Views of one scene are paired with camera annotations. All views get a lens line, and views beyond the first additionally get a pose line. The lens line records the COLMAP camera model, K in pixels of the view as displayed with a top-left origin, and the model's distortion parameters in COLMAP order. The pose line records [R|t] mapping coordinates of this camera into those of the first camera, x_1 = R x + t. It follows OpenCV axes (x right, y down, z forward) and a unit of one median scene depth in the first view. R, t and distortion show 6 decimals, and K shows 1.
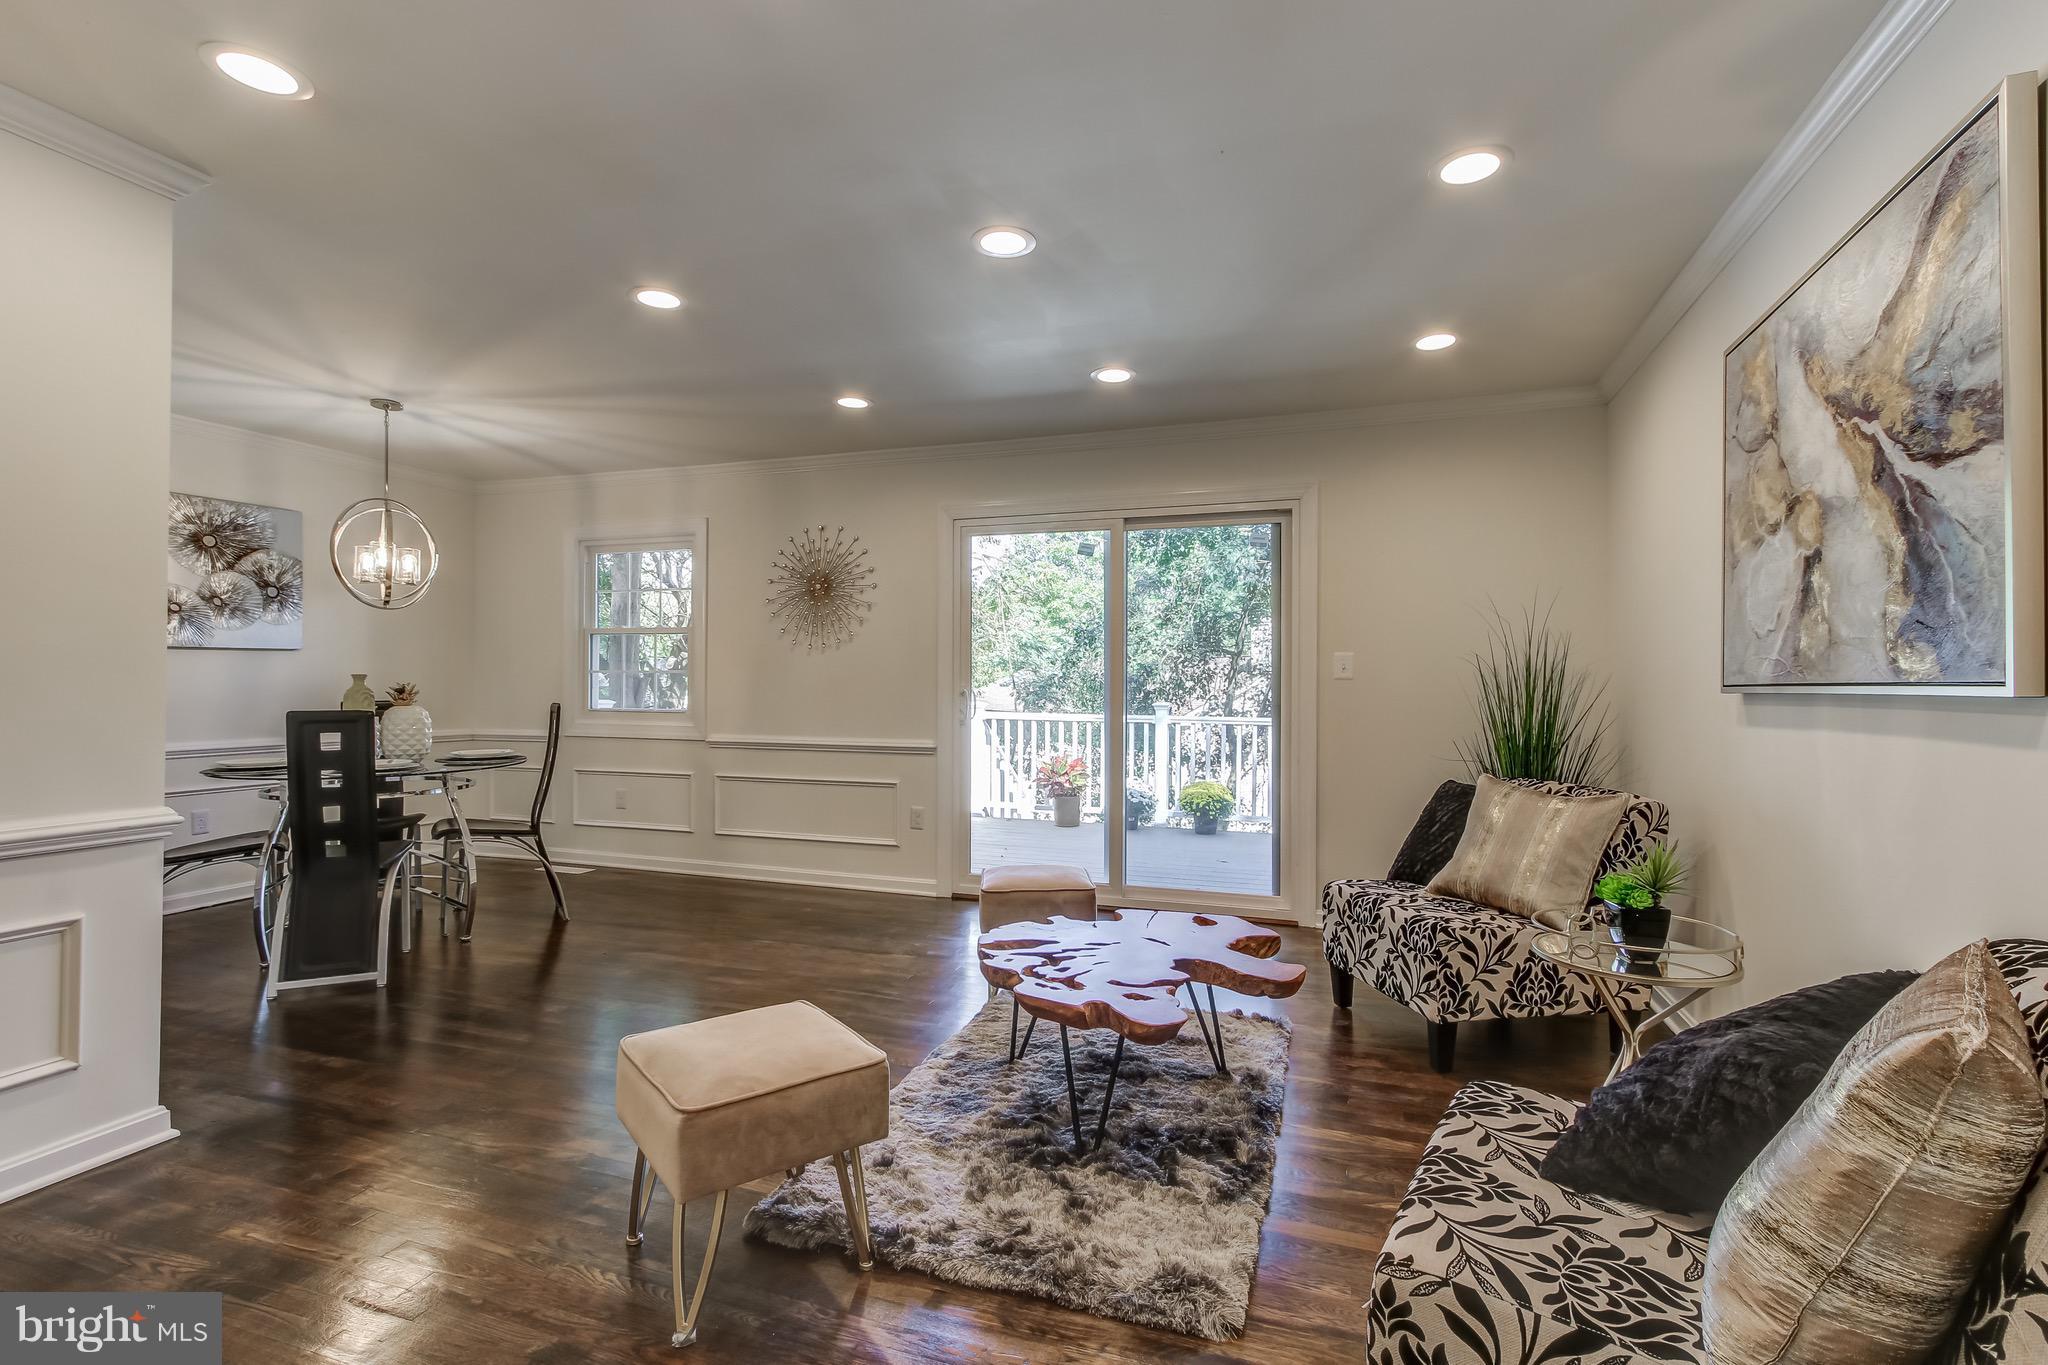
lens RADIAL K [[942.4, 0, 1030.1], [0, 942.4, 681.9], [0, 0, 1]] dist [-0.002540, 0.003898]
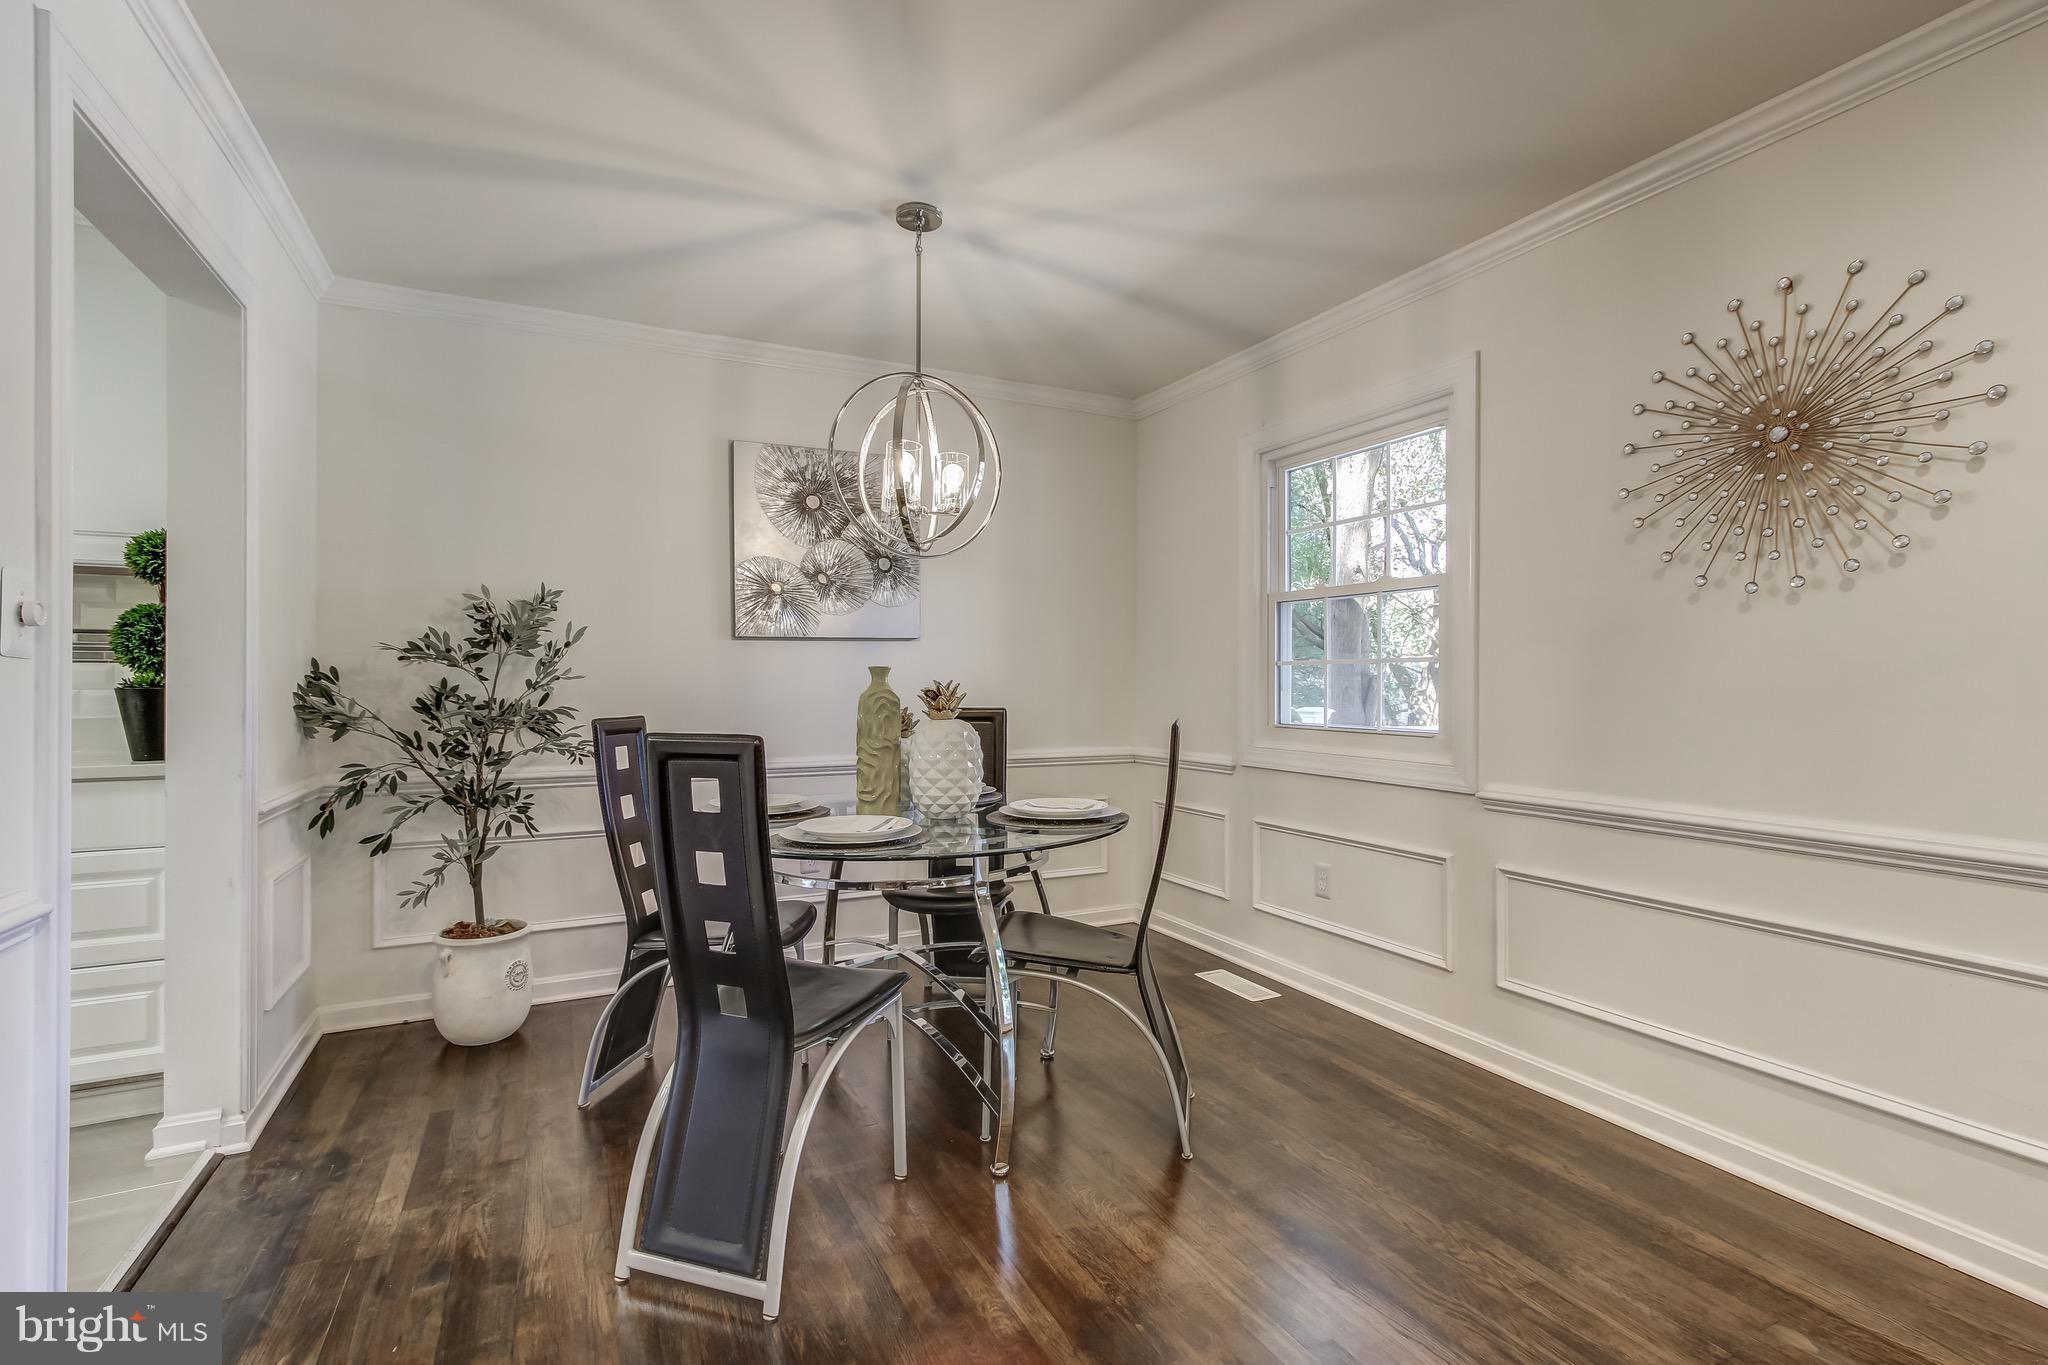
lens RADIAL K [[942.4, 0, 1026.6], [0, 942.4, 681.7], [0, 0, 1]] dist [-0.002540, 0.003898]
pose [[0.719305, -0.004117, -0.694682, -0.198987], [0.001457, 0.999989, -0.004418, 0.003829], [0.694693, 0.002166, 0.719303, 0.560114]]
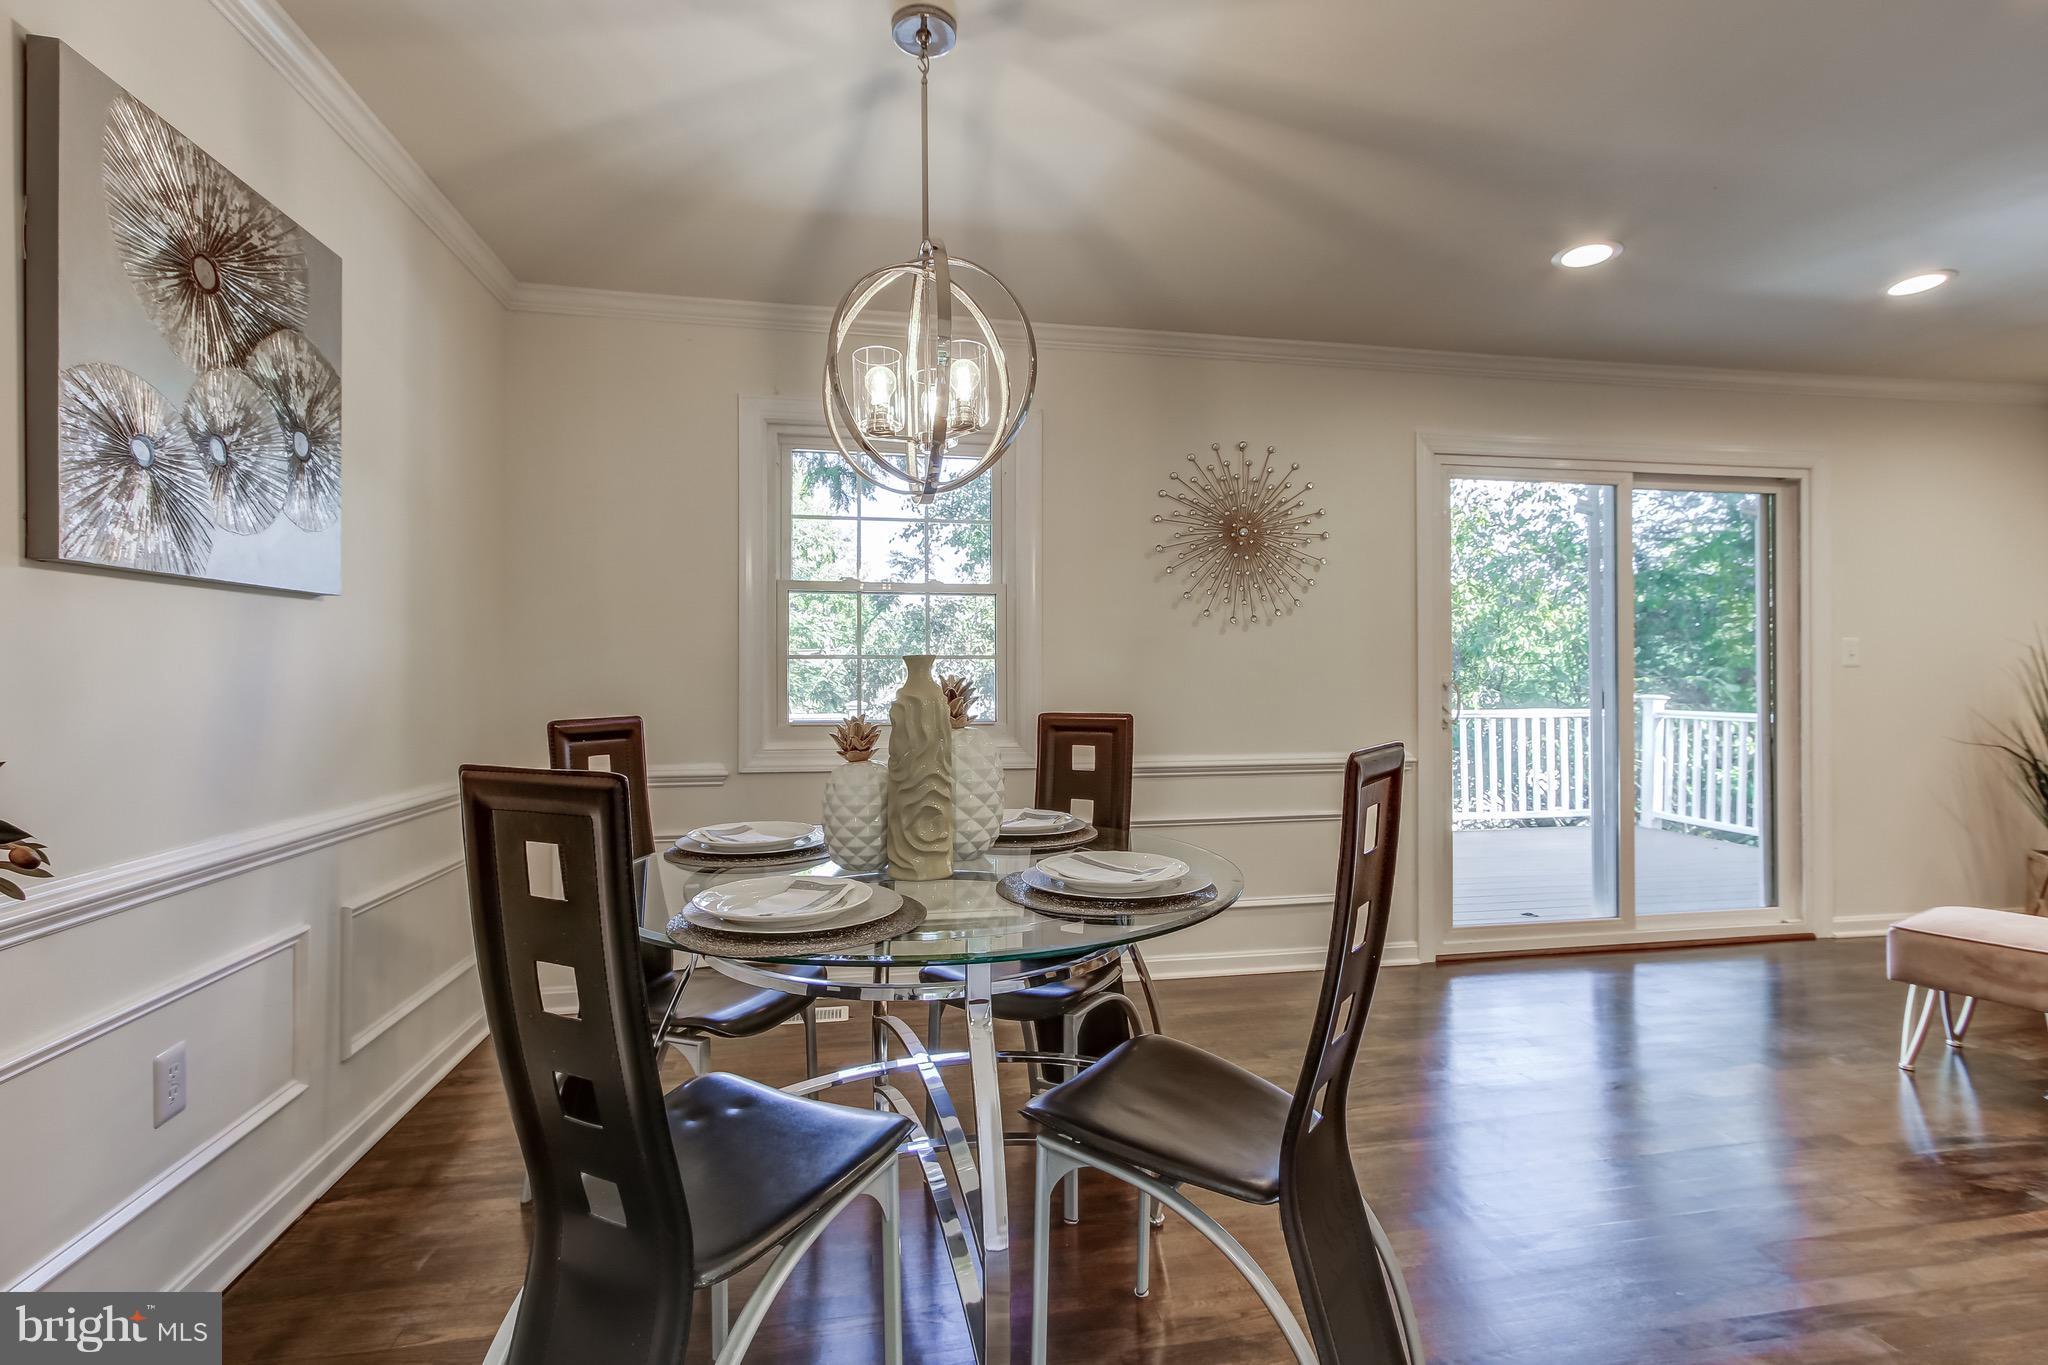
lens RADIAL K [[942.4, 0, 1017.7], [0, 942.4, 668.9], [0, 0, 1]] dist [-0.002540, 0.003898]
pose [[0.869761, -0.002455, 0.493468, -0.782782], [0.006037, 0.999966, -0.005667, 0.000307], [-0.493437, 0.007908, 0.869746, 0.551055]]
